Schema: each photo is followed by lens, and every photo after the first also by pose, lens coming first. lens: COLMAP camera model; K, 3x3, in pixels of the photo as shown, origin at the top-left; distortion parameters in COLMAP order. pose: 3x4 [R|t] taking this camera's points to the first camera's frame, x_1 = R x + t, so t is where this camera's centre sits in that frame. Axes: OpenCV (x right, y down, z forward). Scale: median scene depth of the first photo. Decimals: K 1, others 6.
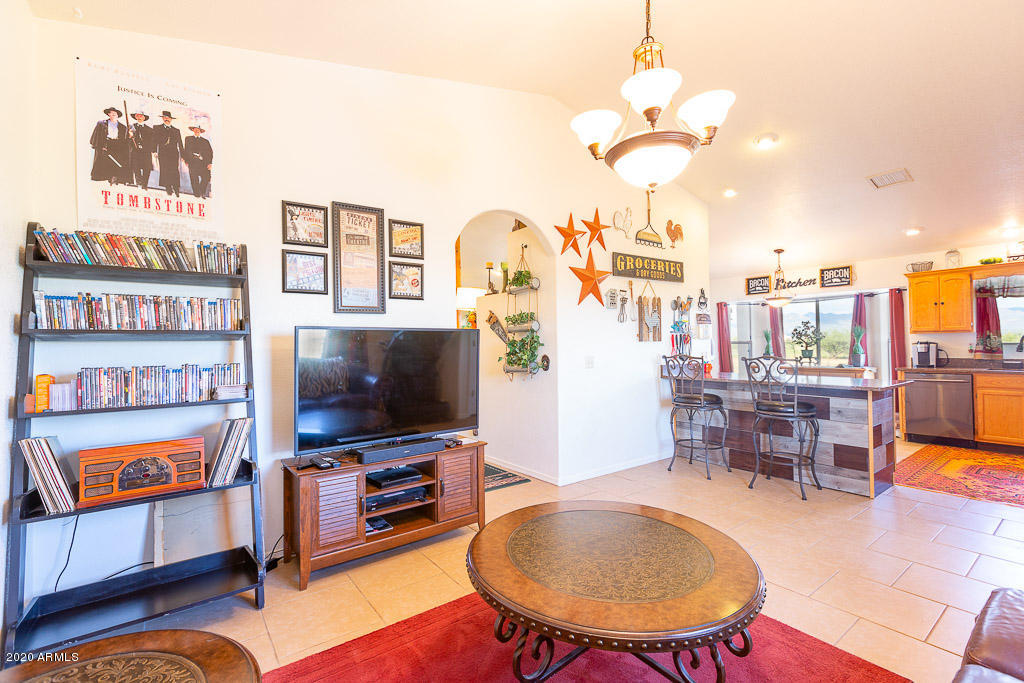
lens RADIAL K [[456.7, 0, 504.3], [0, 456.7, 340.4], [0, 0, 1]] dist [-0.009633, 0.001975]
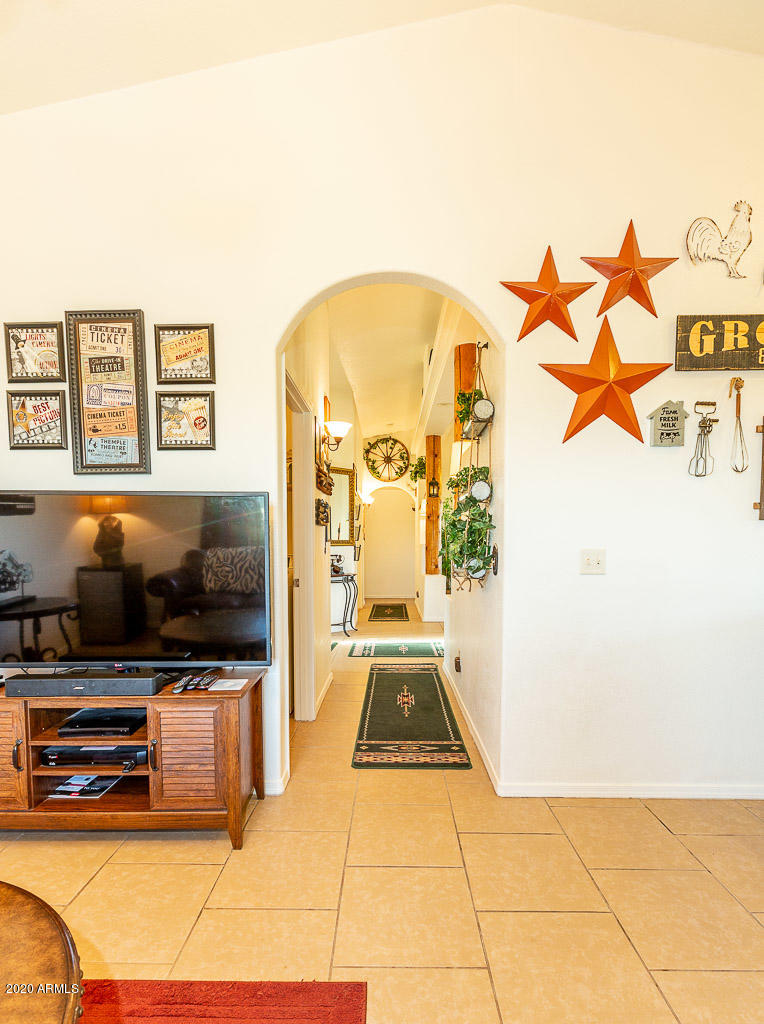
lens RADIAL K [[505.1, 0, 366.2], [0, 505.1, 571.3], [0, 0, 1]] dist [0.001911, 0.000245]
pose [[0.799398, 0.047253, -0.598941, 0.316592], [-0.006082, 0.997488, 0.070578, 0.021169], [0.600771, -0.052777, 0.797677, 0.434341]]
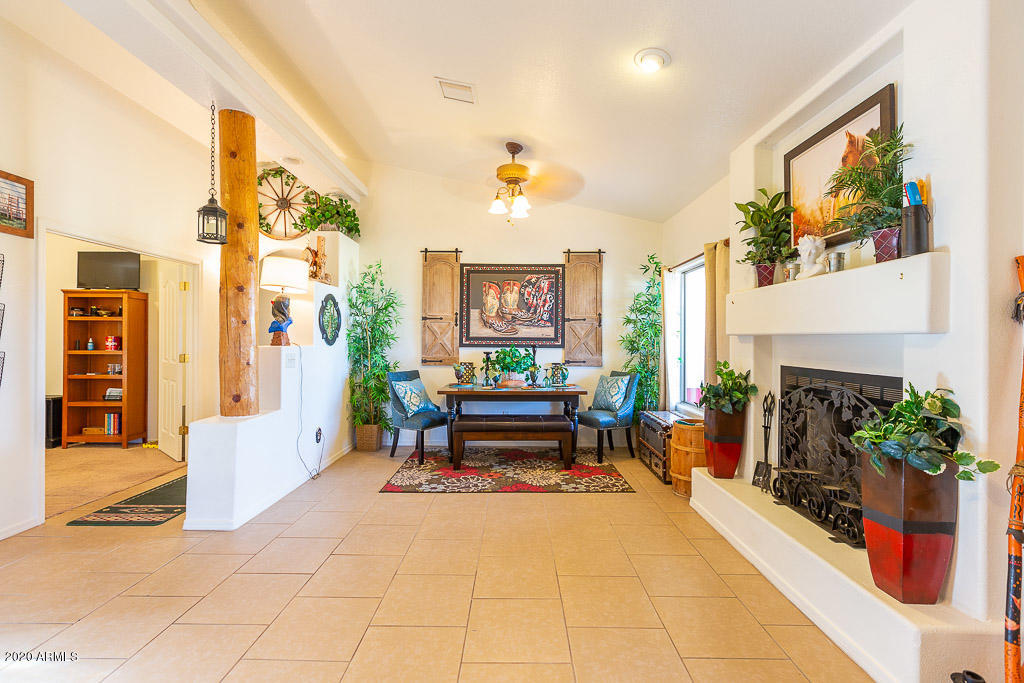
lens RADIAL K [[456.7, 0, 509.0], [0, 456.7, 339.5], [0, 0, 1]] dist [-0.009633, 0.001975]
pose [[0.801088, 0.017876, -0.598280, 0.210539], [-0.008855, 0.999798, 0.018017, 0.016221], [0.598482, -0.009135, 0.801084, 2.013418]]
